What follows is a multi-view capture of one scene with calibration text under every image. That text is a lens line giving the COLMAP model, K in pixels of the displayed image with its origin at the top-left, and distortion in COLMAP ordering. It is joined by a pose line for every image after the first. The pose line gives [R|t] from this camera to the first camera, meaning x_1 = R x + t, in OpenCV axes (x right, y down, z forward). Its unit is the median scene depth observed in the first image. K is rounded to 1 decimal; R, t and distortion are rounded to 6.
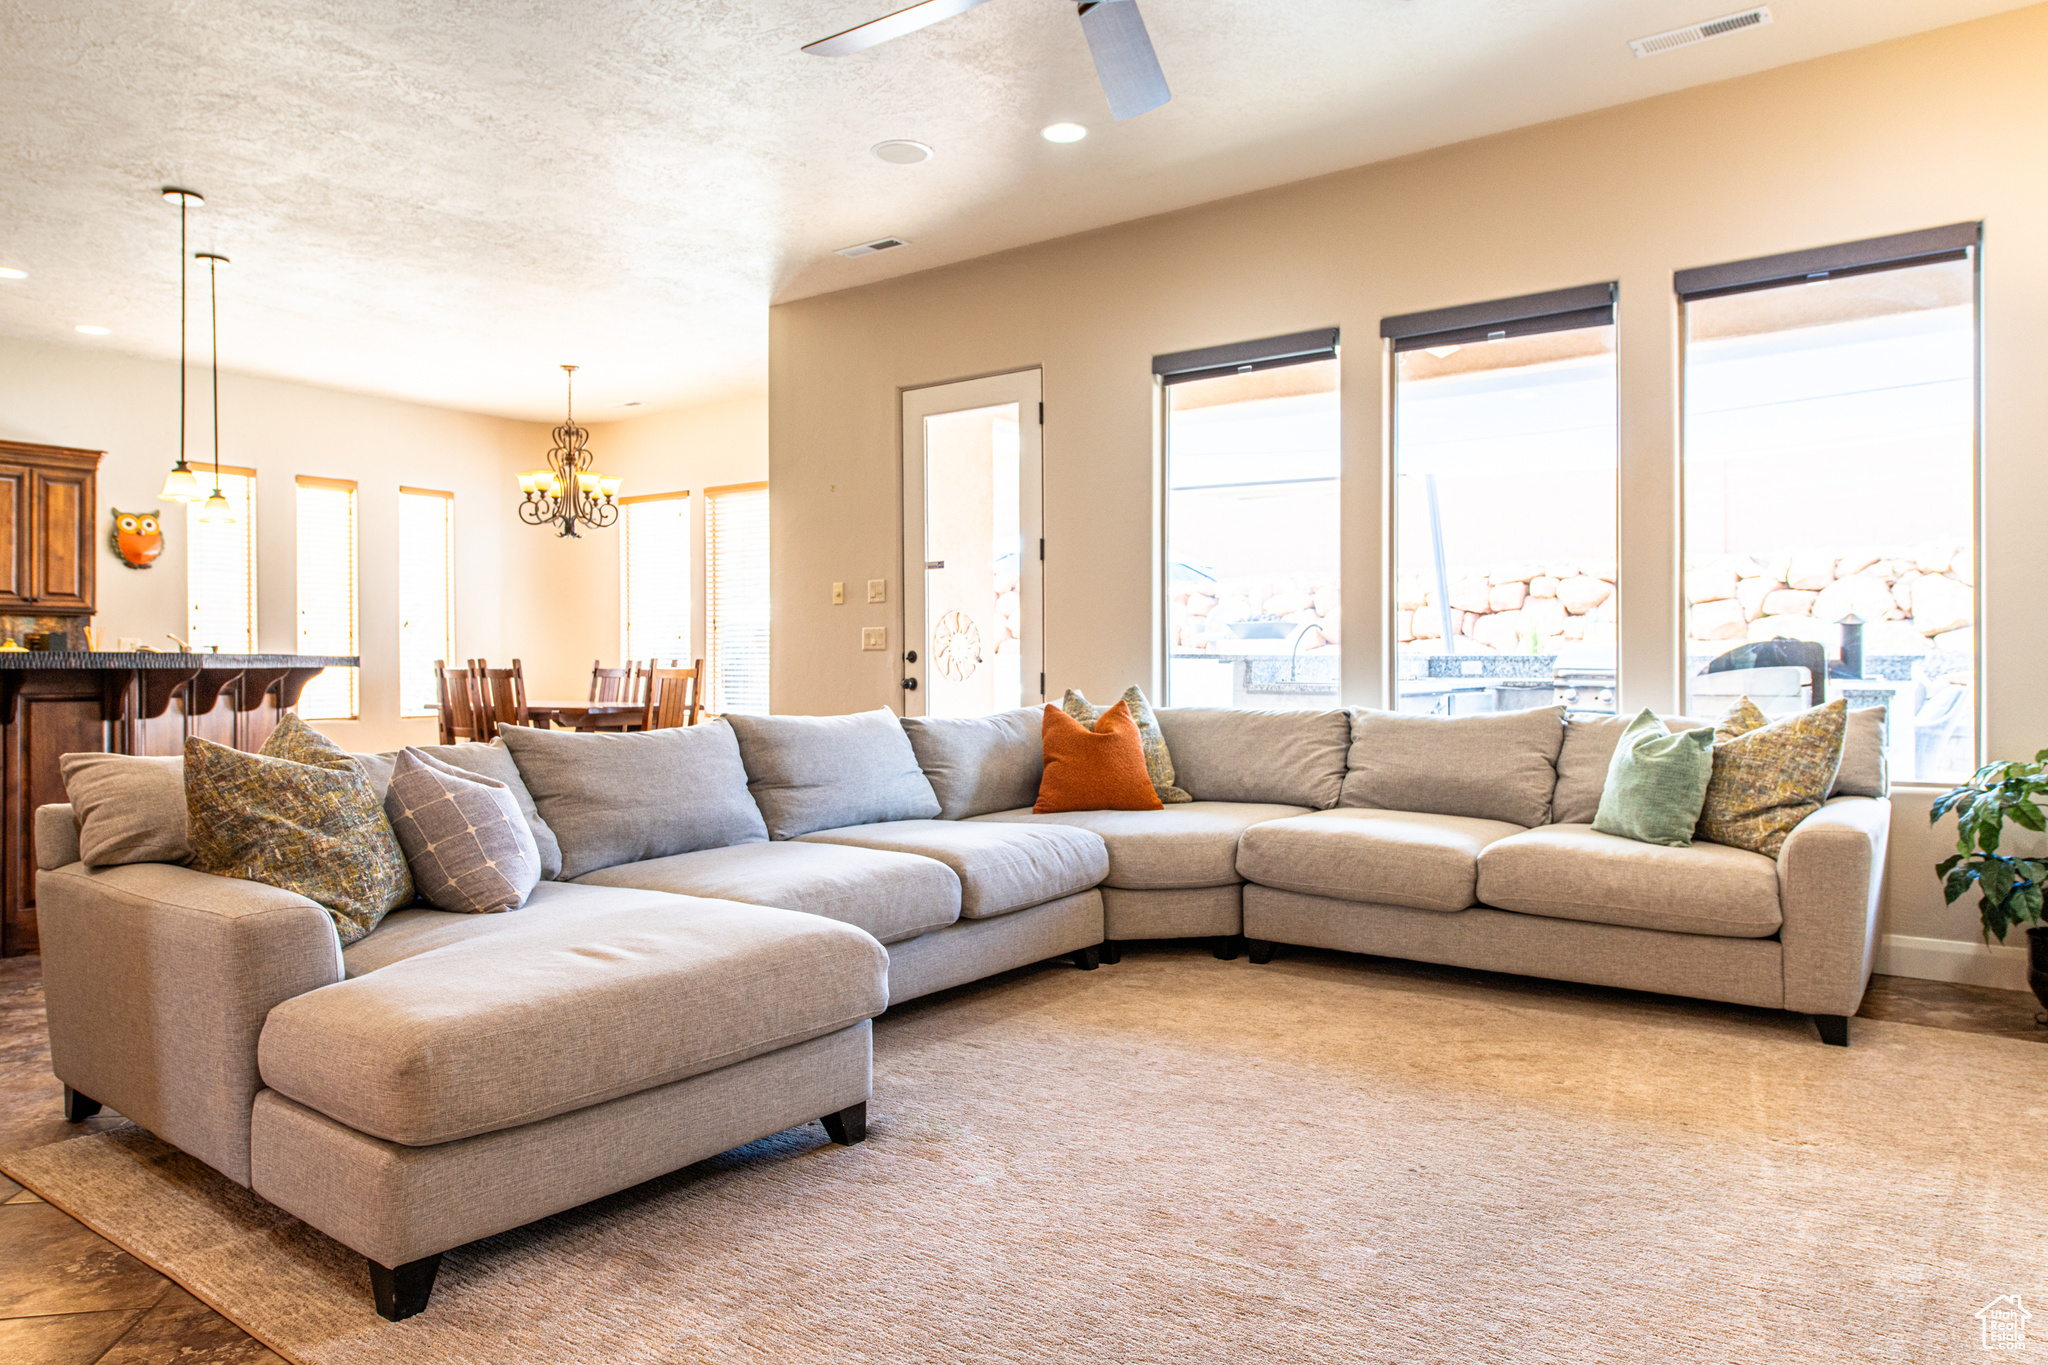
lens RADIAL K [[1353.5, 0, 1021.1], [0, 1353.5, 674.4], [0, 0, 1]] dist [0.002546, 0.000299]
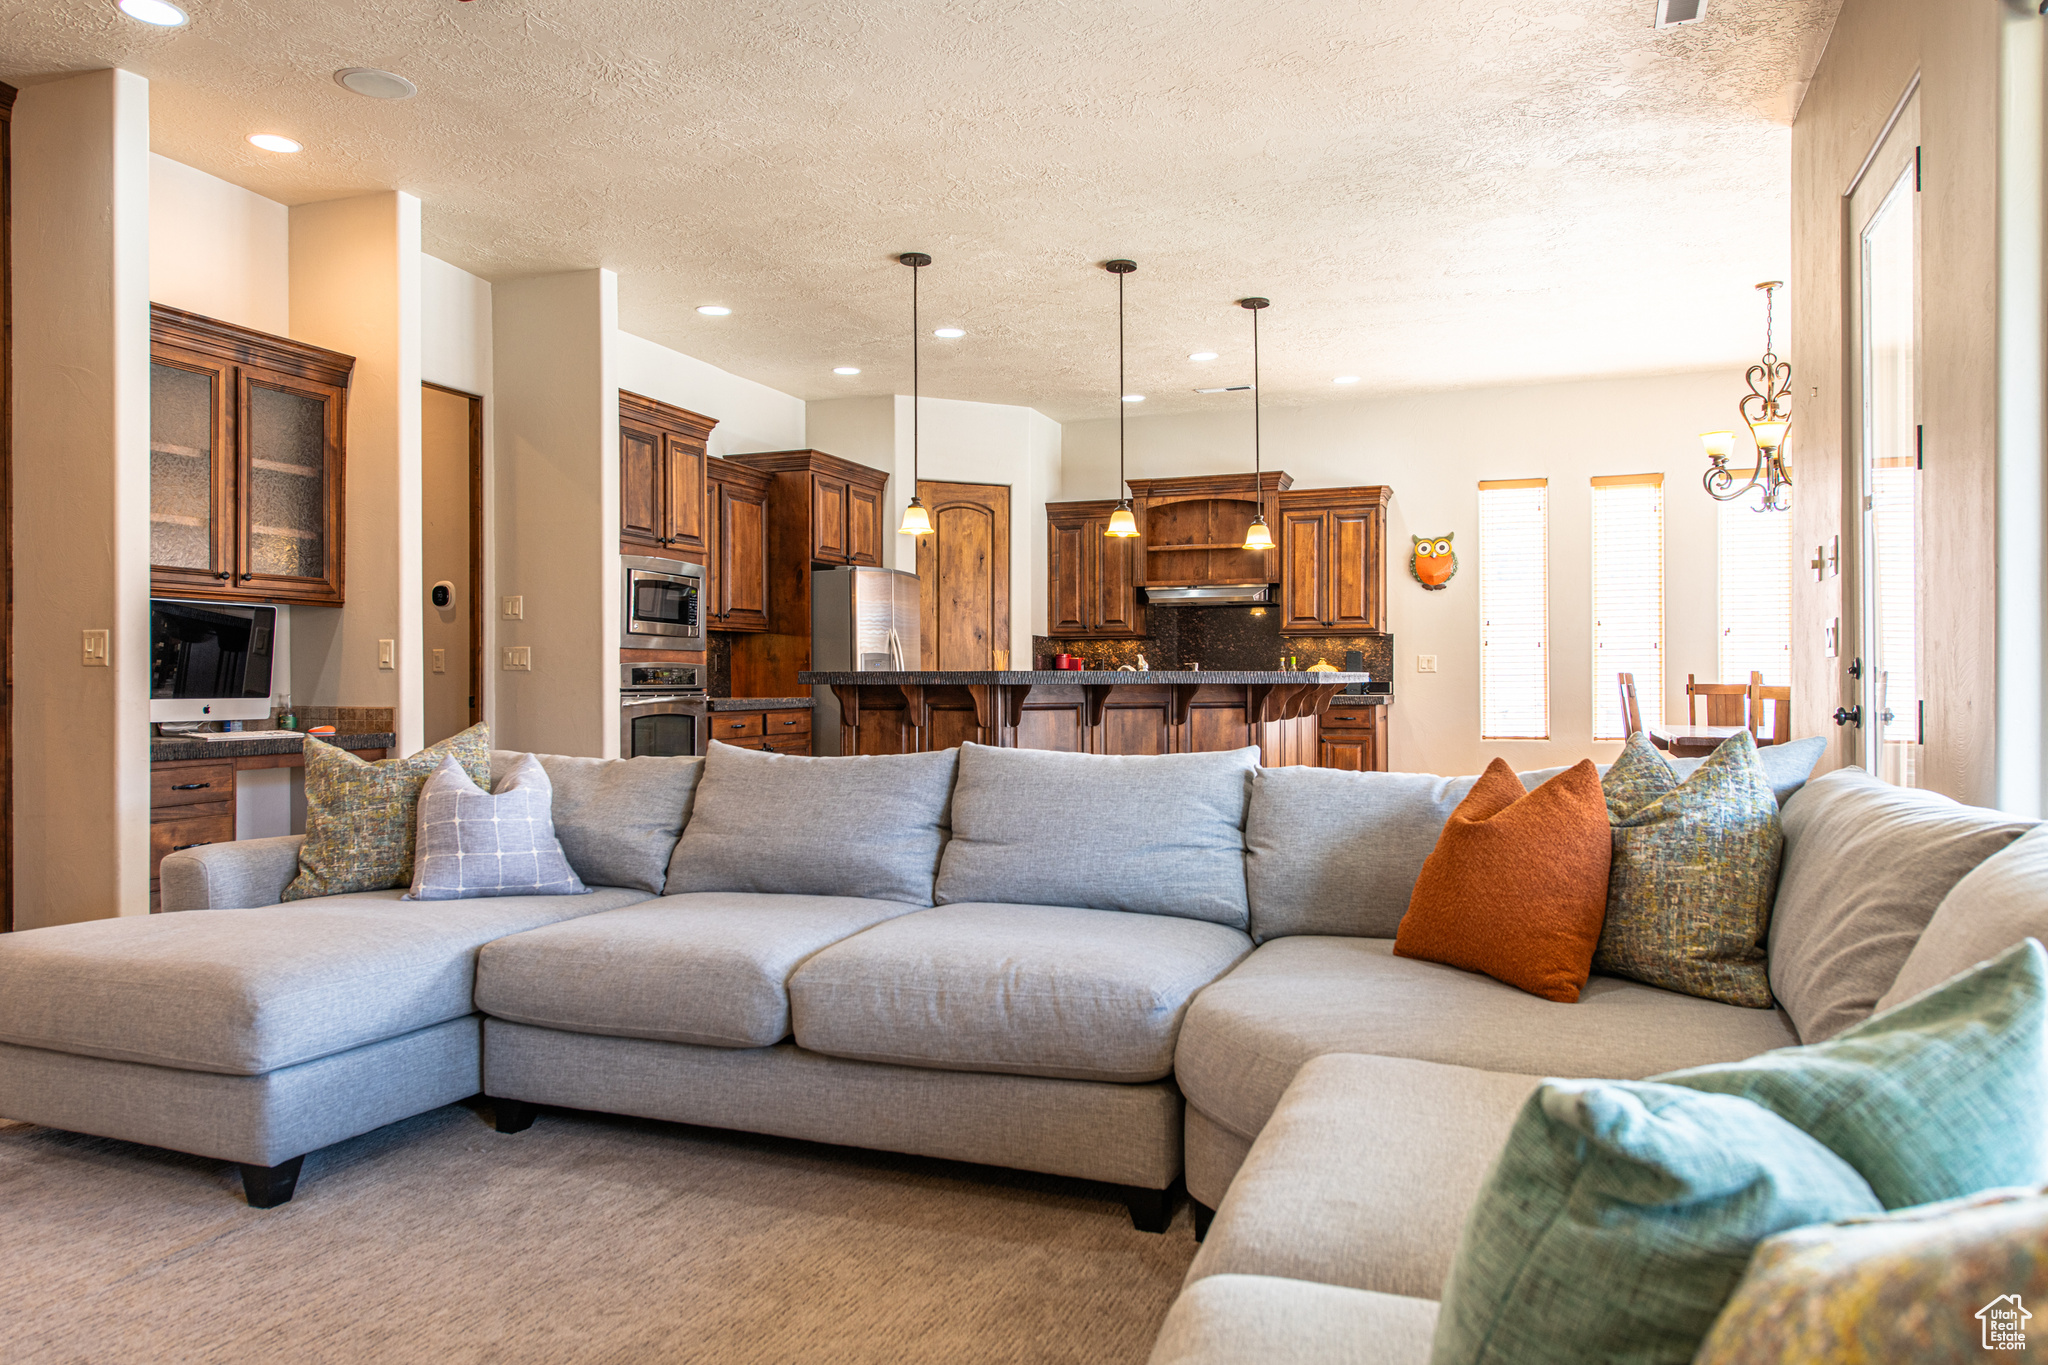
lens RADIAL K [[1353.5, 0, 1025.4], [0, 1353.5, 684.7], [0, 0, 1]] dist [0.002546, 0.000299]
pose [[0.266026, 0.003968, -0.963958, 0.315568], [-0.004952, 0.999984, 0.002750, -0.004668], [0.963953, 0.004042, 0.266041, 0.439177]]
